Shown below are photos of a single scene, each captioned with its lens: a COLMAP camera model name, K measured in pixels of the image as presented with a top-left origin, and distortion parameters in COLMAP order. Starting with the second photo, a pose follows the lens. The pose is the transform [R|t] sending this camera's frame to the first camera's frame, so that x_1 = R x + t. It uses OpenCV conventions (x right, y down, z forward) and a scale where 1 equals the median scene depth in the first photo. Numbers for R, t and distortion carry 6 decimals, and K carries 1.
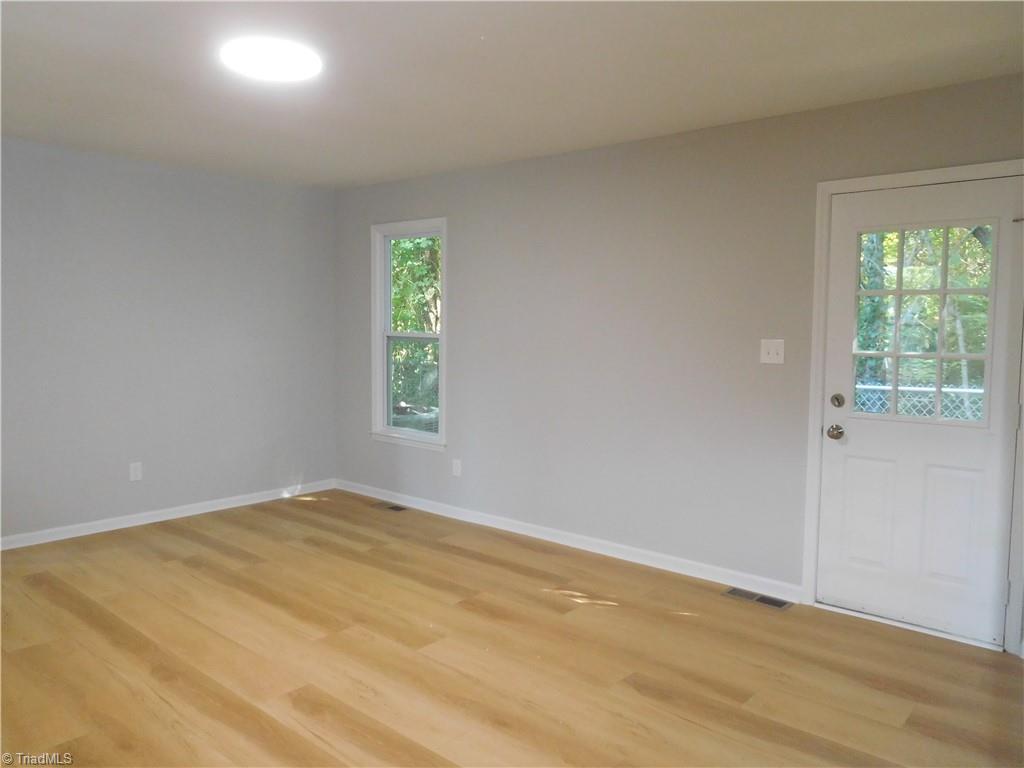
lens RADIAL K [[763.3, 0, 512.0], [0, 763.3, 384.0], [0, 0, 1]] dist [-0.009372, 0.010633]
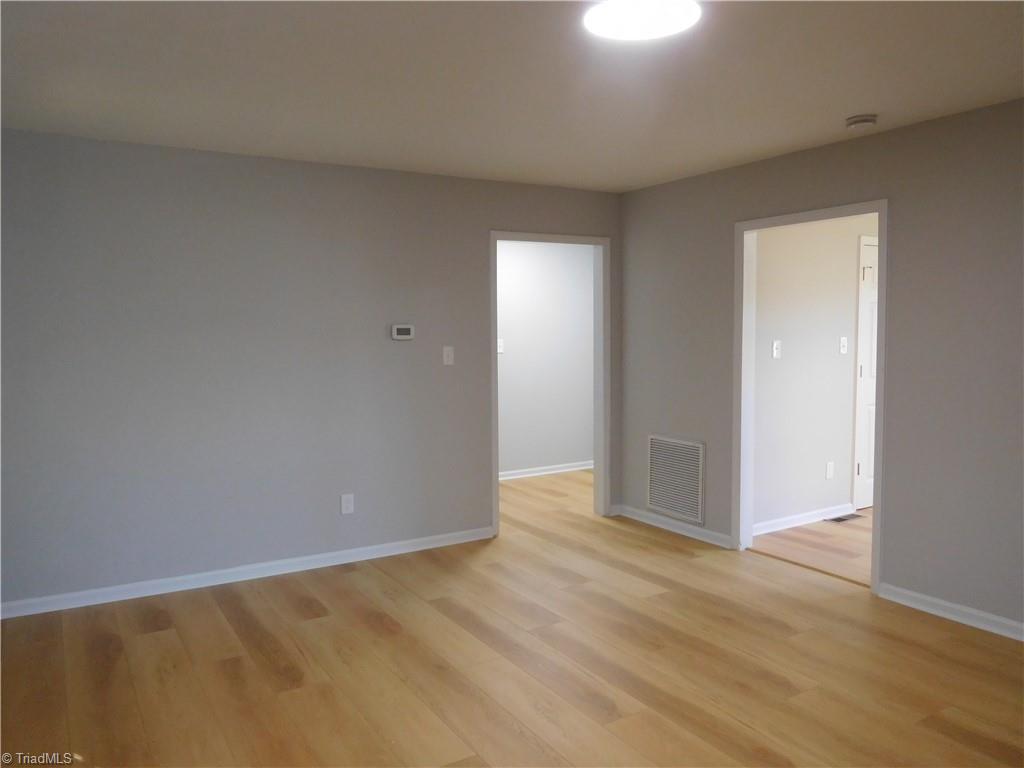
lens RADIAL K [[763.3, 0, 512.0], [0, 763.3, 384.0], [0, 0, 1]] dist [-0.009372, 0.010633]
pose [[-0.955640, -0.025836, 0.293400, -0.433780], [0.022657, 0.986746, 0.160684, -0.178360], [-0.293663, 0.160204, -0.942389, 1.893271]]
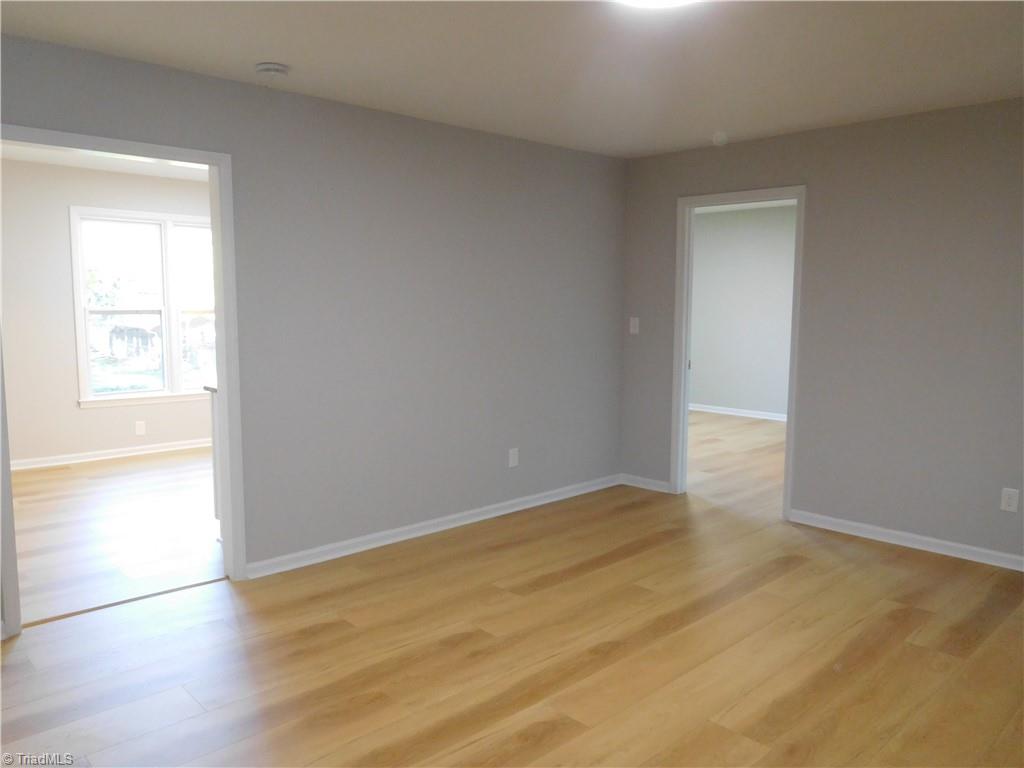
lens RADIAL K [[763.3, 0, 512.0], [0, 763.3, 384.0], [0, 0, 1]] dist [-0.009372, 0.010633]
pose [[-0.078999, 0.085116, -0.993234, 0.562795], [-0.096617, 0.991004, 0.092610, -0.055982], [0.992182, 0.103279, -0.070065, 0.953902]]
